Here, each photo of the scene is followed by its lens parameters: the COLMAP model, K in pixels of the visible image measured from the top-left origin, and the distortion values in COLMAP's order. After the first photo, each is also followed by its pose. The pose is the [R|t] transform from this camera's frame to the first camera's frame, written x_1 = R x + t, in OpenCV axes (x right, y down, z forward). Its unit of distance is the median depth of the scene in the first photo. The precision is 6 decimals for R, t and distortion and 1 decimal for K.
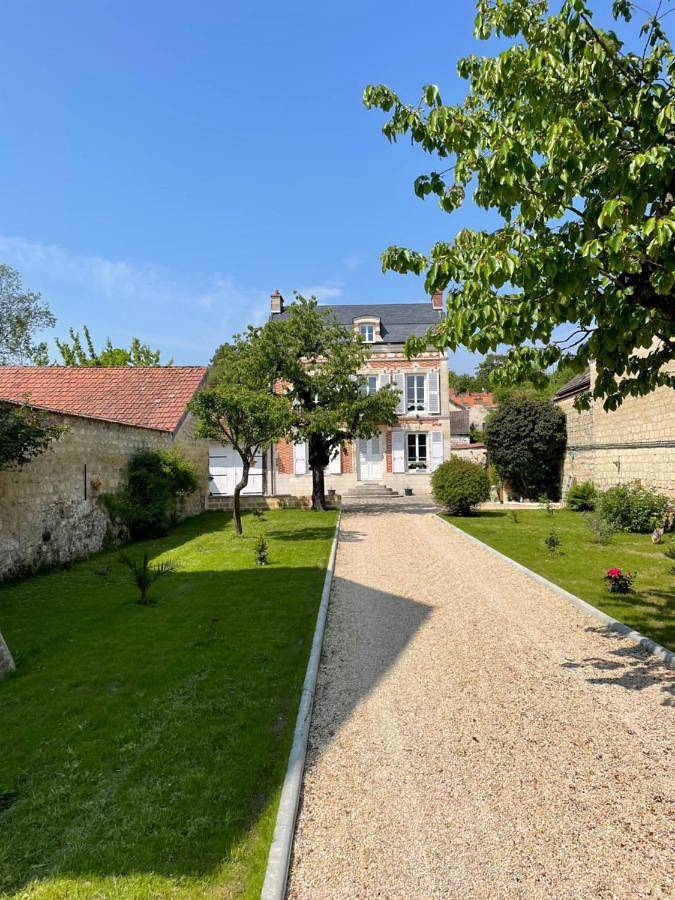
lens RADIAL K [[664.9, 0, 332.2], [0, 664.9, 446.9], [0, 0, 1]] dist [0.025013, -0.033713]
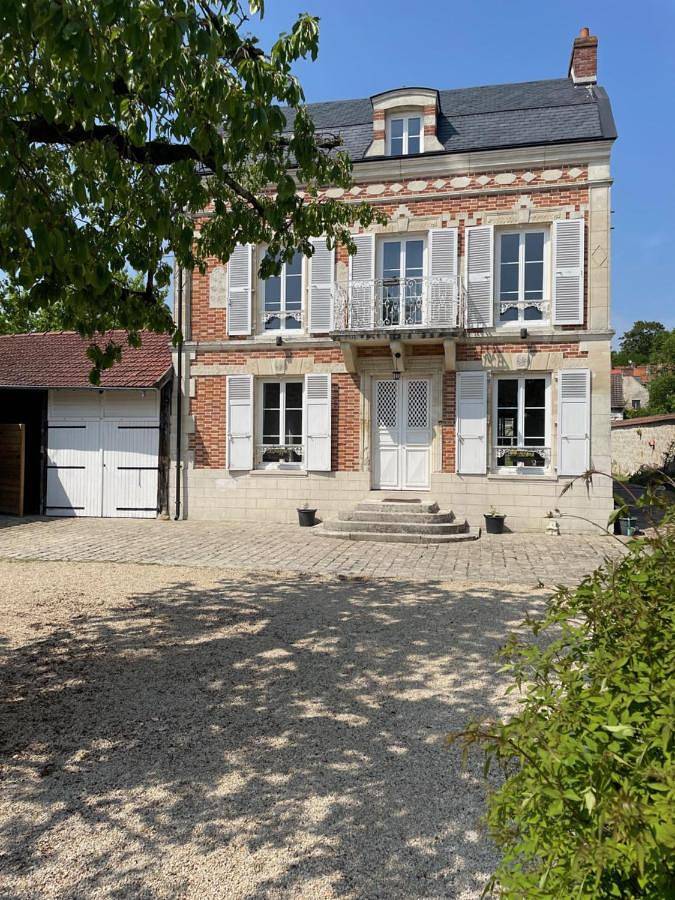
lens RADIAL K [[664.9, 0, 338.9], [0, 664.9, 450.2], [0, 0, 1]] dist [0.025013, -0.033713]
pose [[0.984502, 0.023904, -0.173737, 0.090105], [-0.018653, 0.999320, 0.031794, 0.013027], [0.174379, -0.028060, 0.984279, 0.587825]]
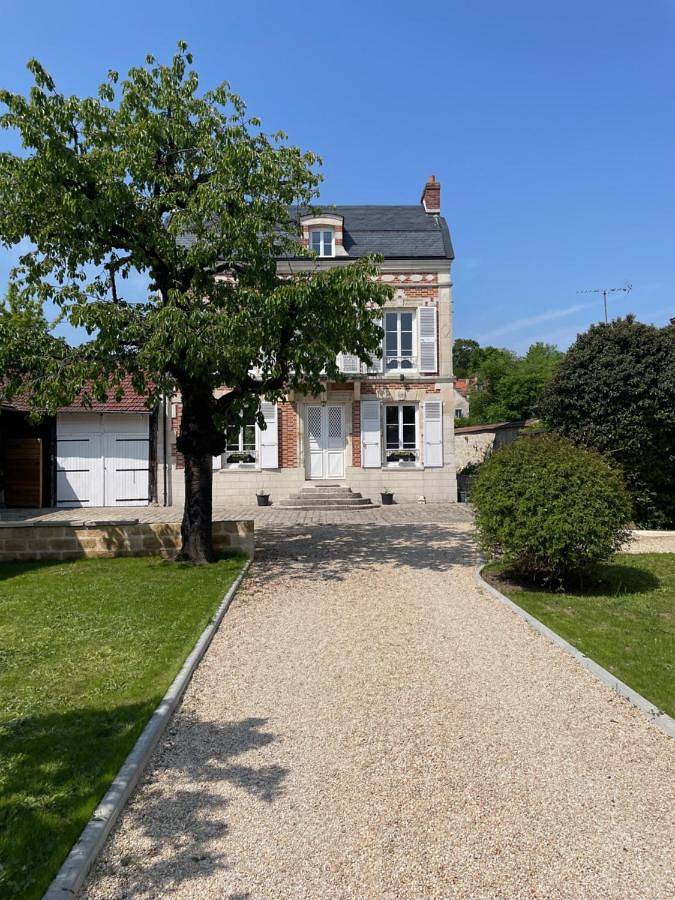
lens RADIAL K [[664.9, 0, 342.1], [0, 664.9, 452.8], [0, 0, 1]] dist [0.025013, -0.033713]
pose [[0.997319, 0.004020, 0.073065, 0.026799], [-0.005618, 0.999749, 0.021680, 0.011837], [-0.072960, -0.022032, 0.997091, 0.380135]]
